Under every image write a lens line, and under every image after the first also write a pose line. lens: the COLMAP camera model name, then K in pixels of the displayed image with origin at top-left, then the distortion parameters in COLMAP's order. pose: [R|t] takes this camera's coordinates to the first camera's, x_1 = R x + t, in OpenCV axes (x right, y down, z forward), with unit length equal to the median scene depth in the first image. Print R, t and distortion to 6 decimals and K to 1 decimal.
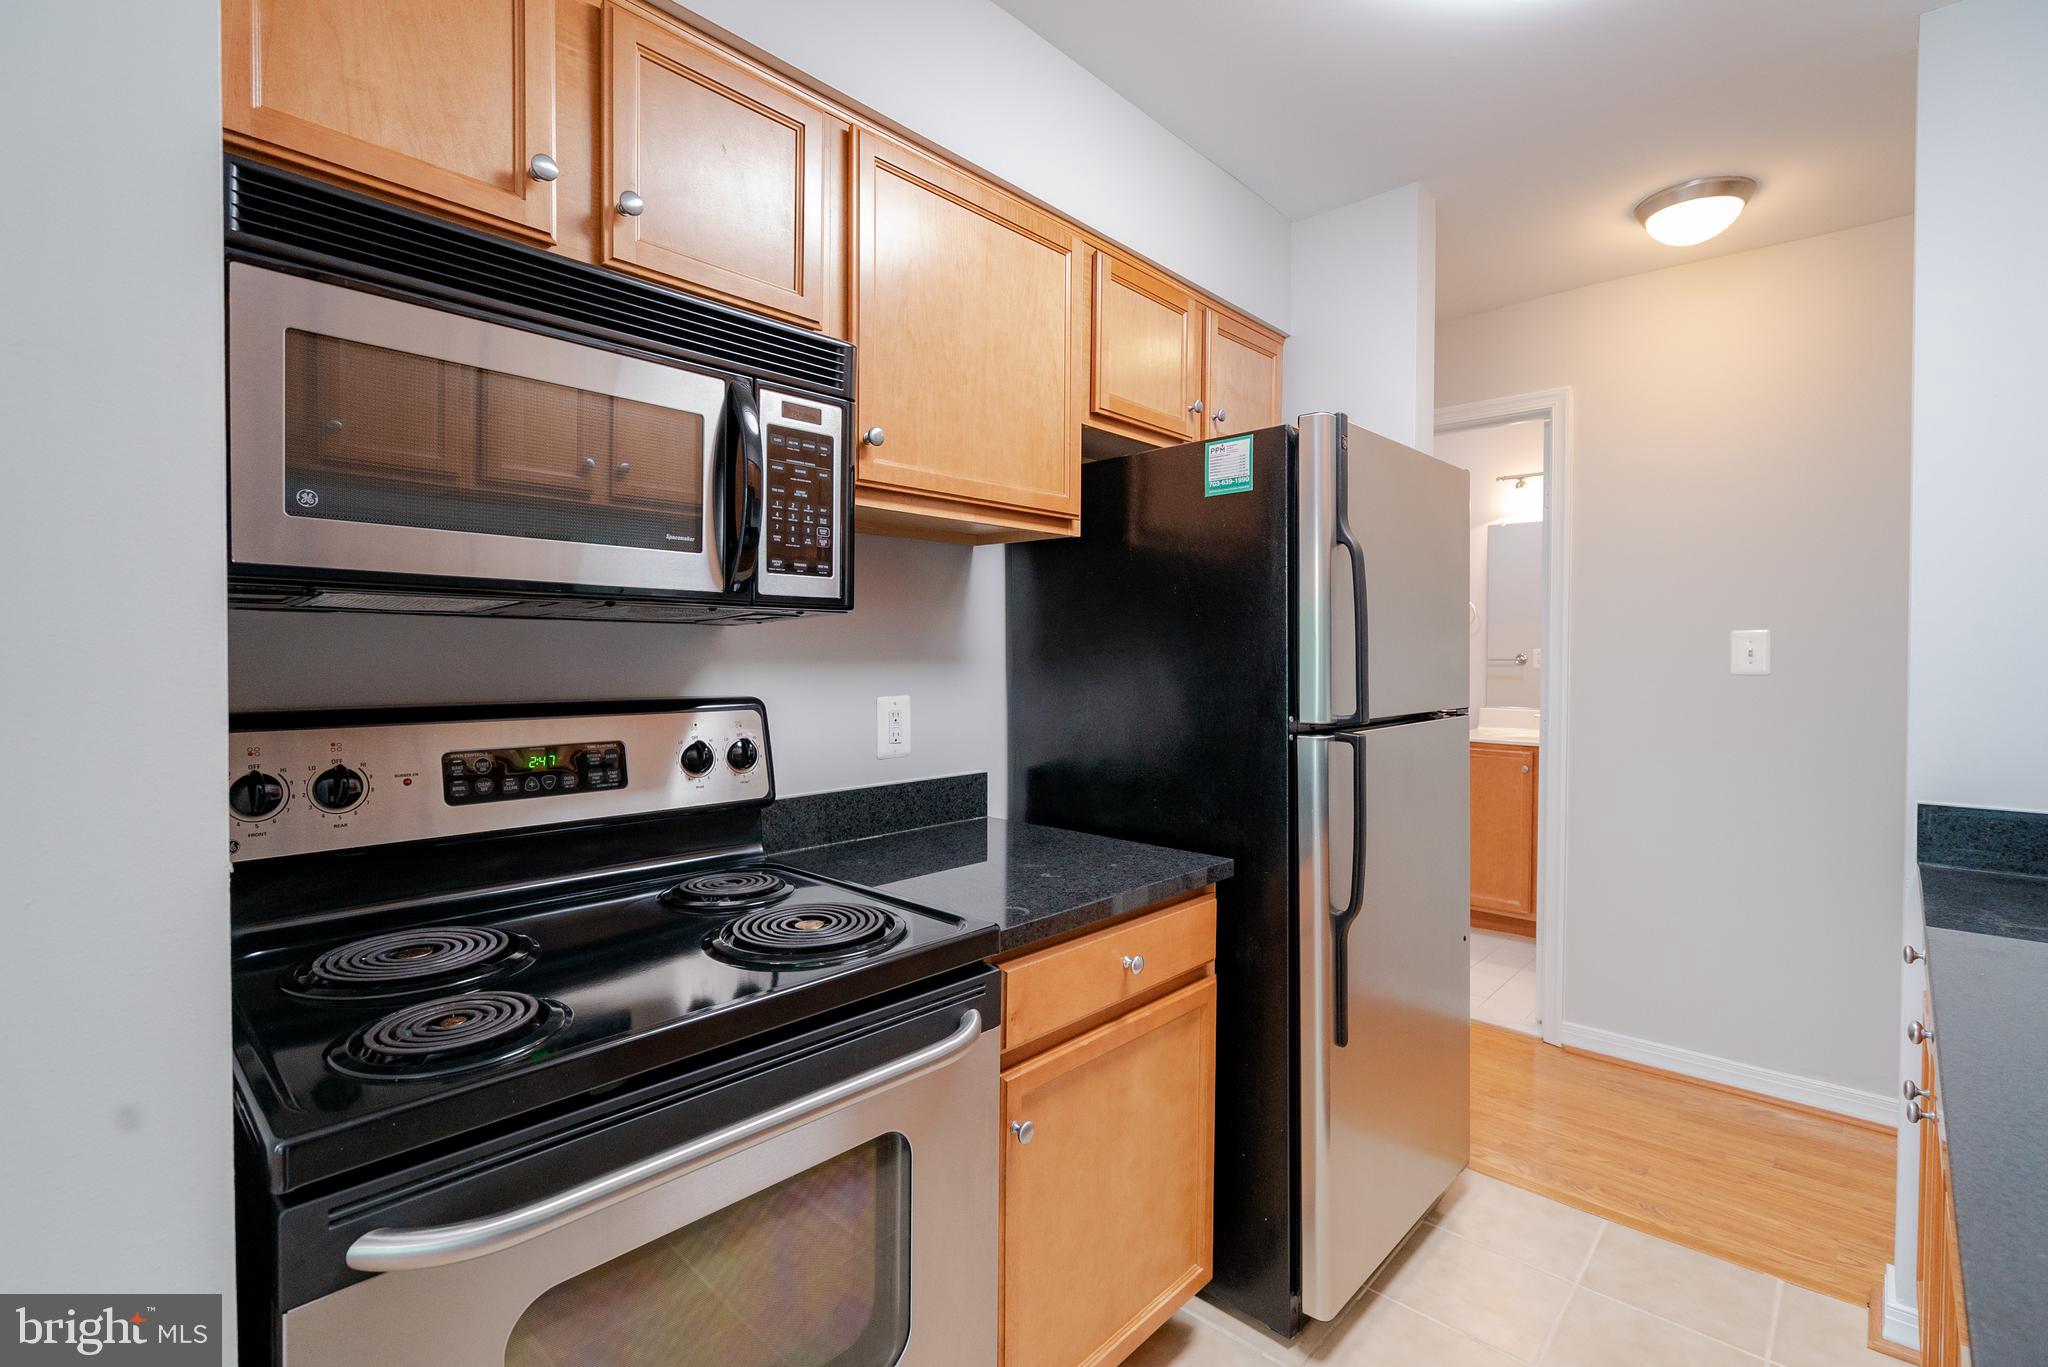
lens RADIAL K [[936.9, 0, 1026.6], [0, 936.9, 671.6], [0, 0, 1]] dist [-0.001547, 0.001017]
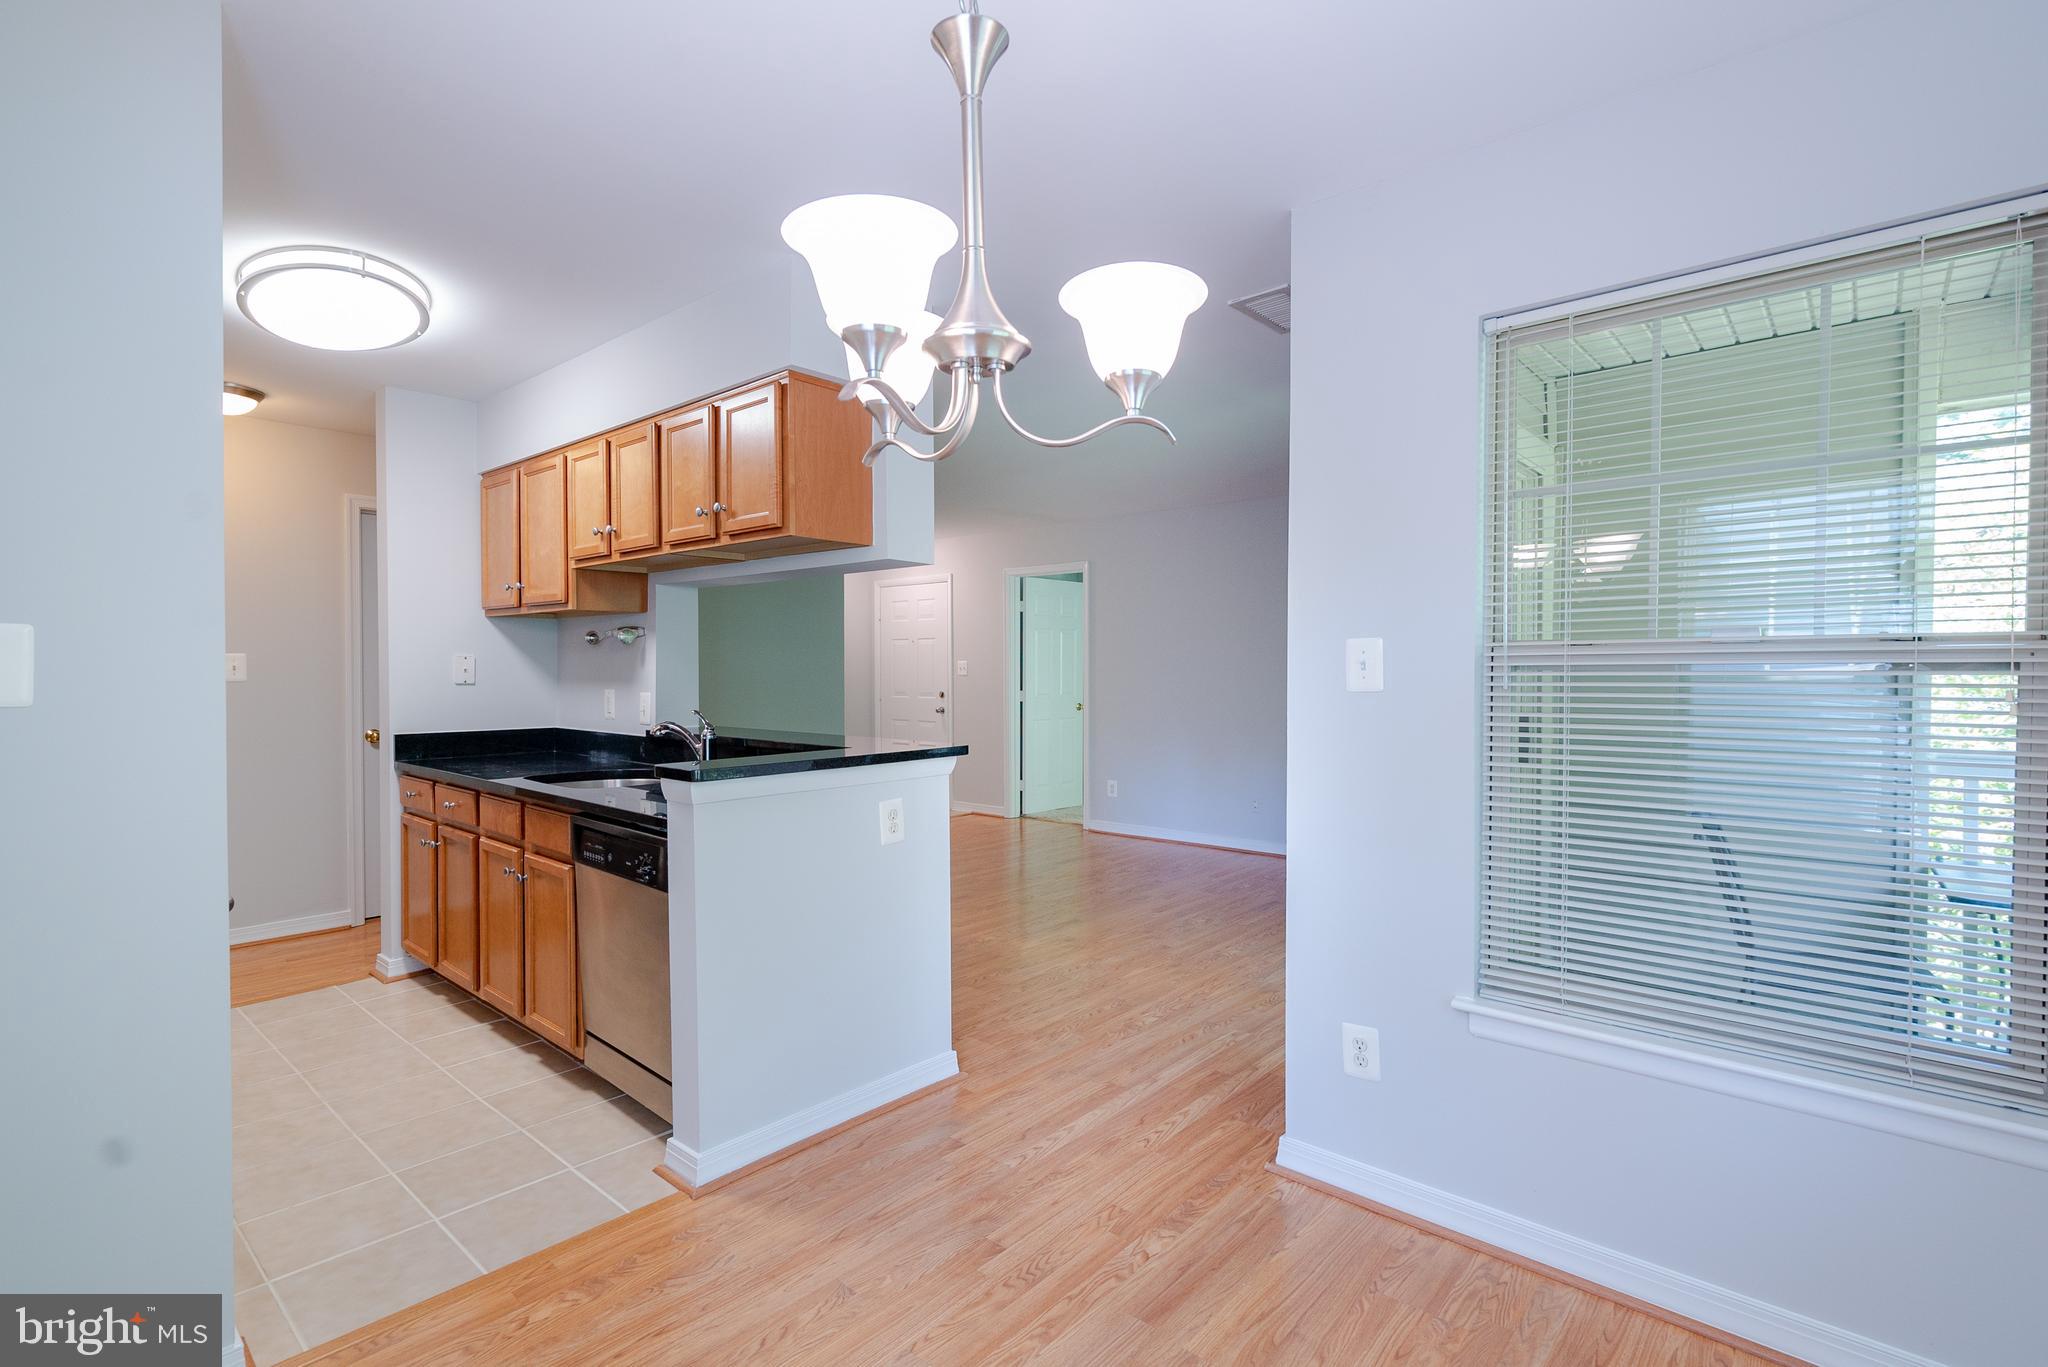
lens RADIAL K [[963.9, 0, 1038.4], [0, 963.9, 682.2], [0, 0, 1]] dist [0.002826, 0.000197]
pose [[-0.039146, -0.013635, 0.999140, -1.444644], [0.020024, 0.999695, 0.014427, 0.011156], [-0.999033, 0.020571, -0.038861, -0.469381]]
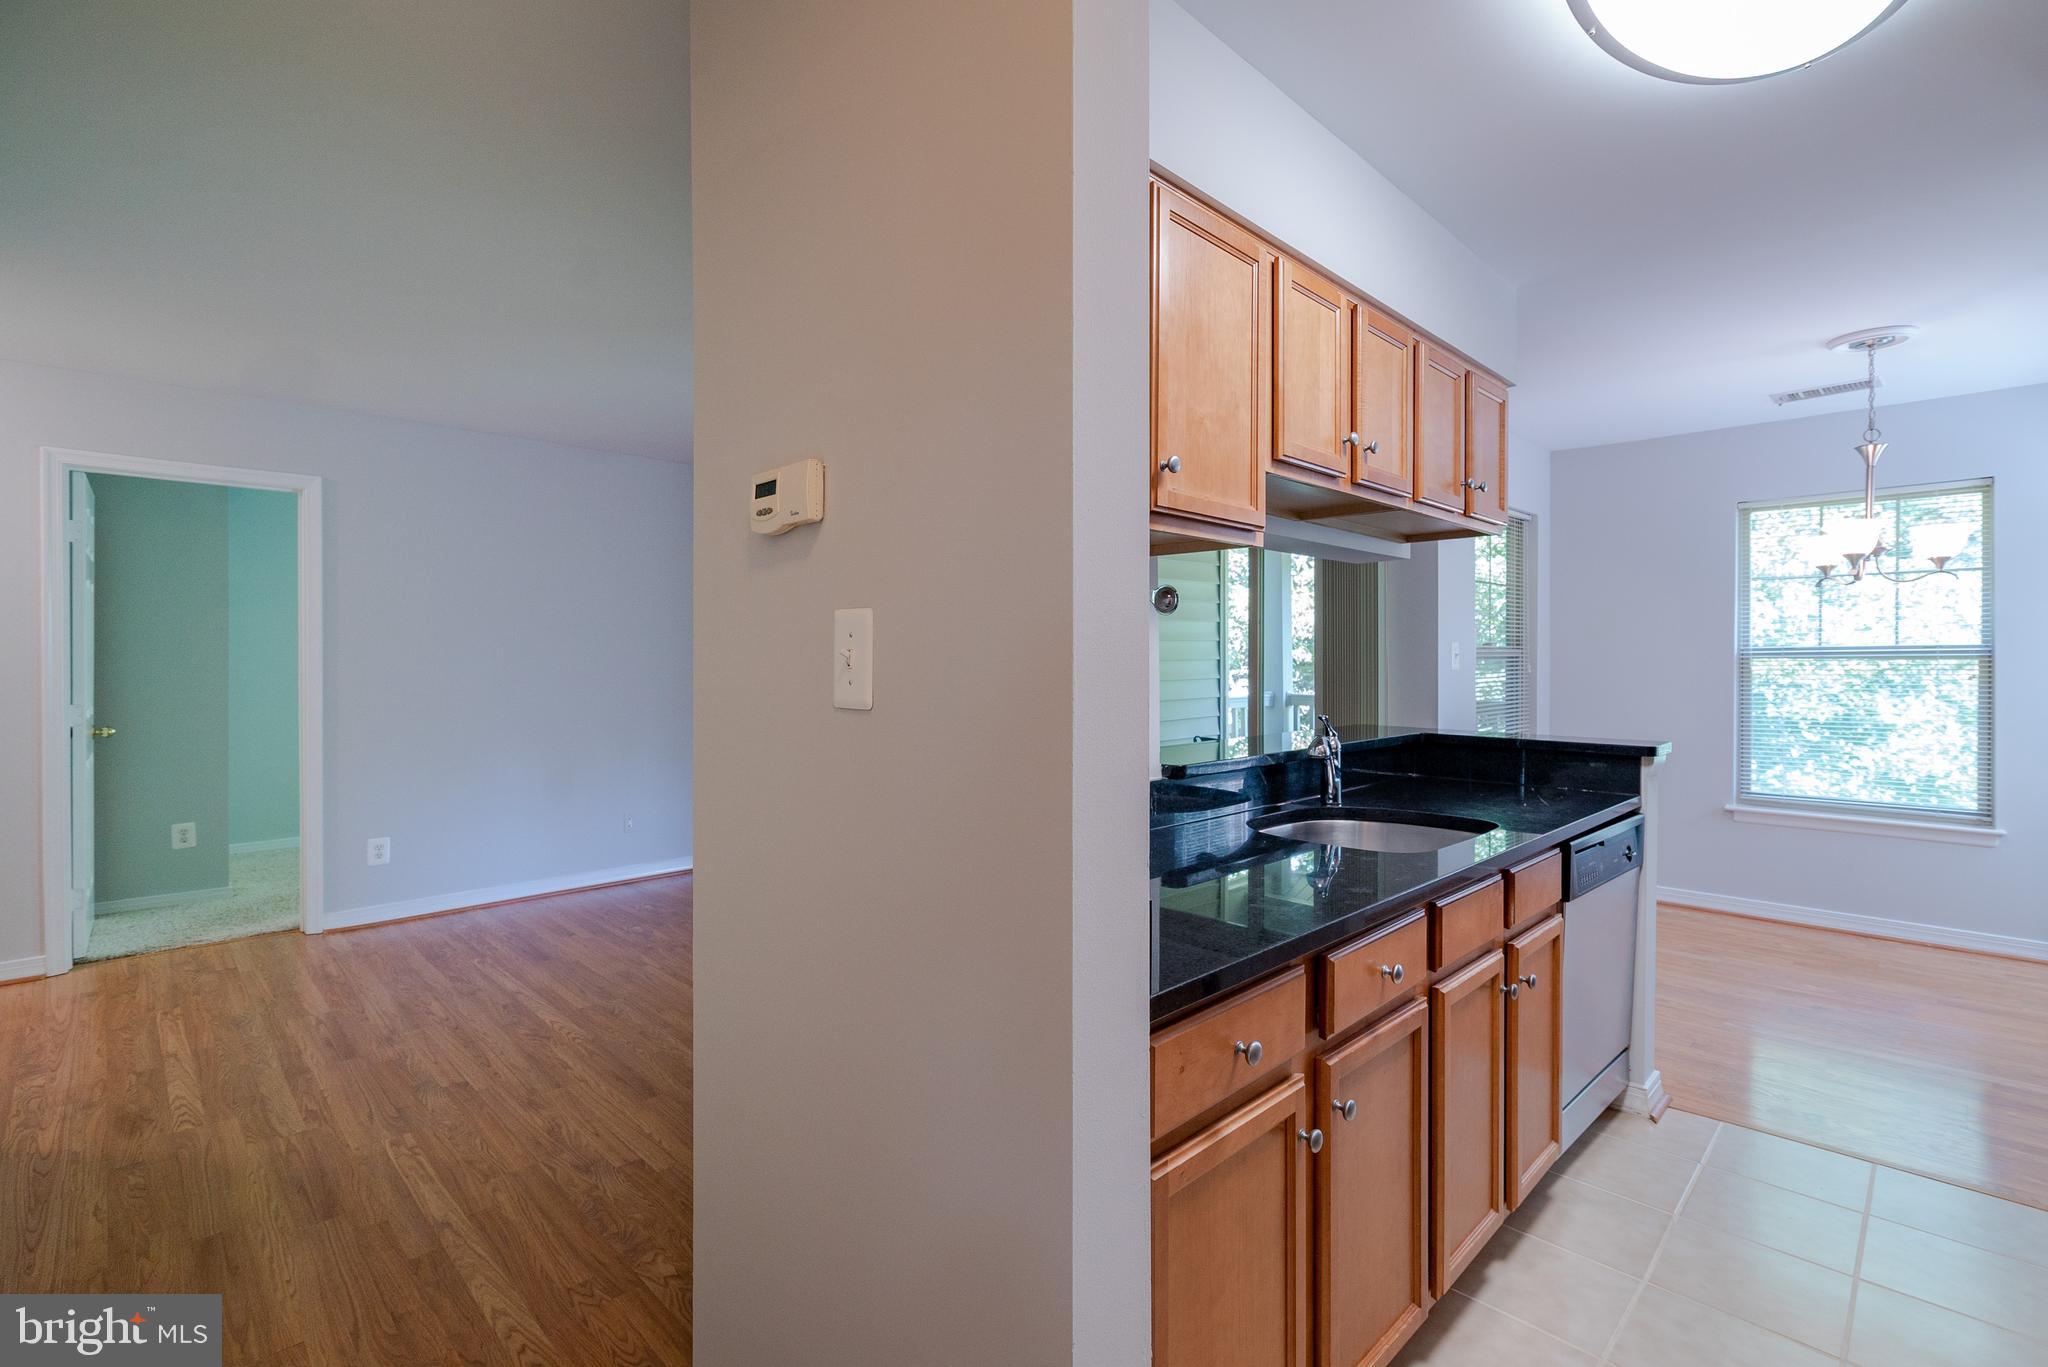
lens RADIAL K [[913.9, 0, 1053.0], [0, 913.9, 661.8], [0, 0, 1]] dist [-0.001706, -0.000371]
pose [[-0.999490, -0.000612, 0.031935, 1.023686], [0.000116, 0.999740, 0.022806, -0.033518], [-0.031940, 0.022798, -0.999230, 1.630890]]
